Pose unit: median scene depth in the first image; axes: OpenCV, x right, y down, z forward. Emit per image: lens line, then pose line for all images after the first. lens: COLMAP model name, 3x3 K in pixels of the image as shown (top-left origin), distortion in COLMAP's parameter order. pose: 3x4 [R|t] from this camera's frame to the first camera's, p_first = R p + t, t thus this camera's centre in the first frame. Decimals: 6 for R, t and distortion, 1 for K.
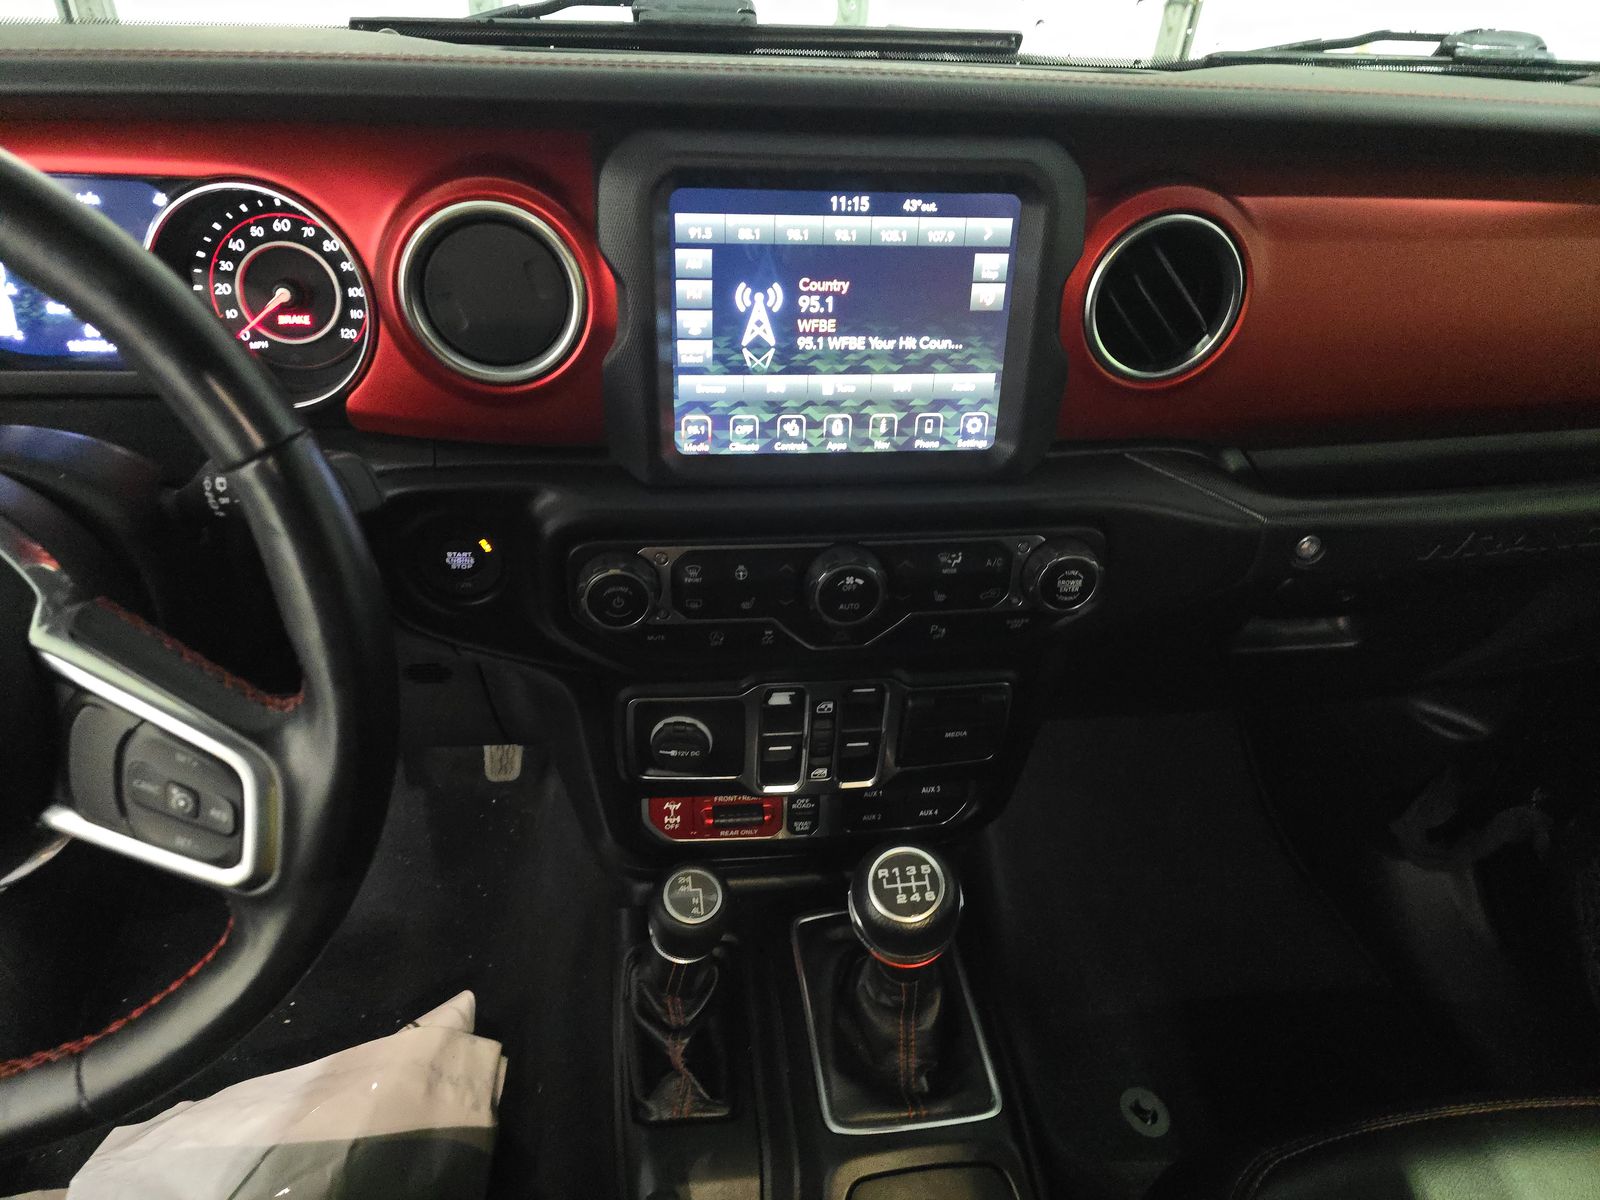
lens RADIAL K [[1078.6, 0, 748.9], [0, 1078.6, 631.9], [0, 0, 1]] dist [0.039286, -0.054680]
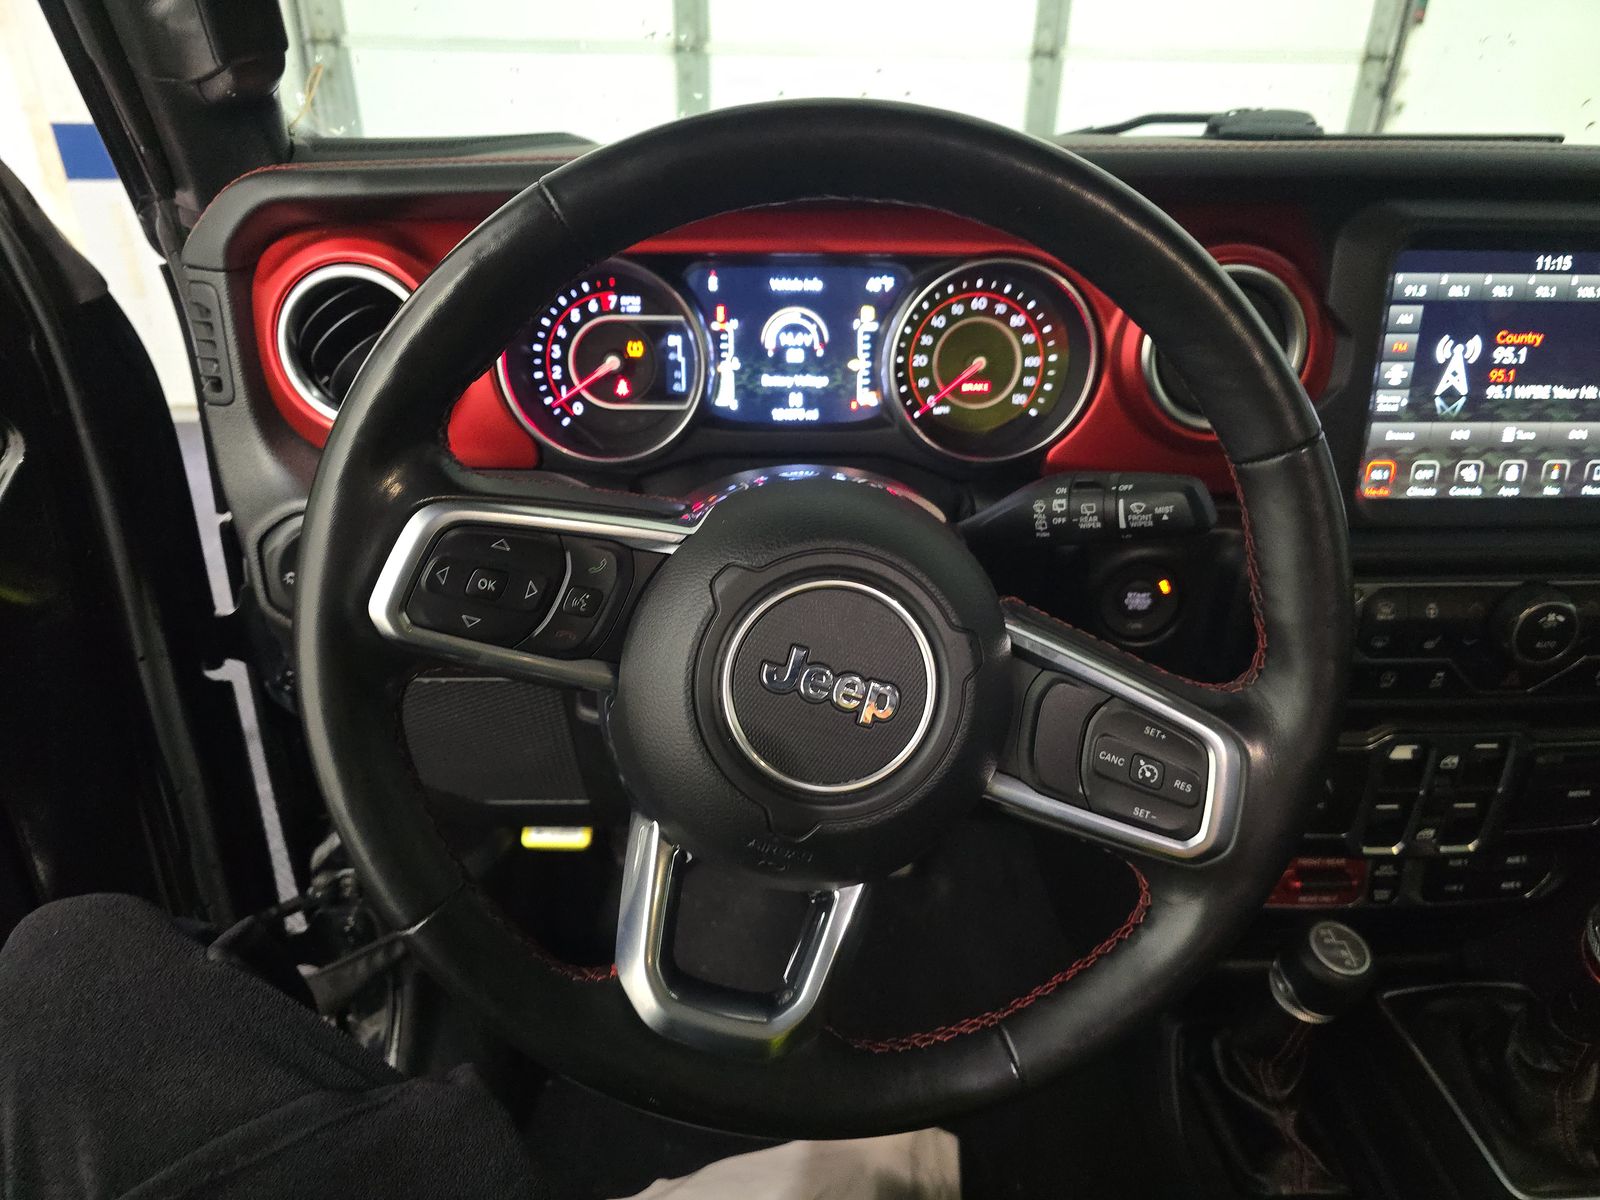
lens RADIAL K [[1078.6, 0, 708.2], [0, 1078.6, 630.3], [0, 0, 1]] dist [0.039286, -0.054680]
pose [[0.994363, 0.001337, -0.106017, -0.586120], [-0.016851, 0.989204, -0.145570, 0.125876], [0.104678, 0.146536, 0.983651, -0.079734]]
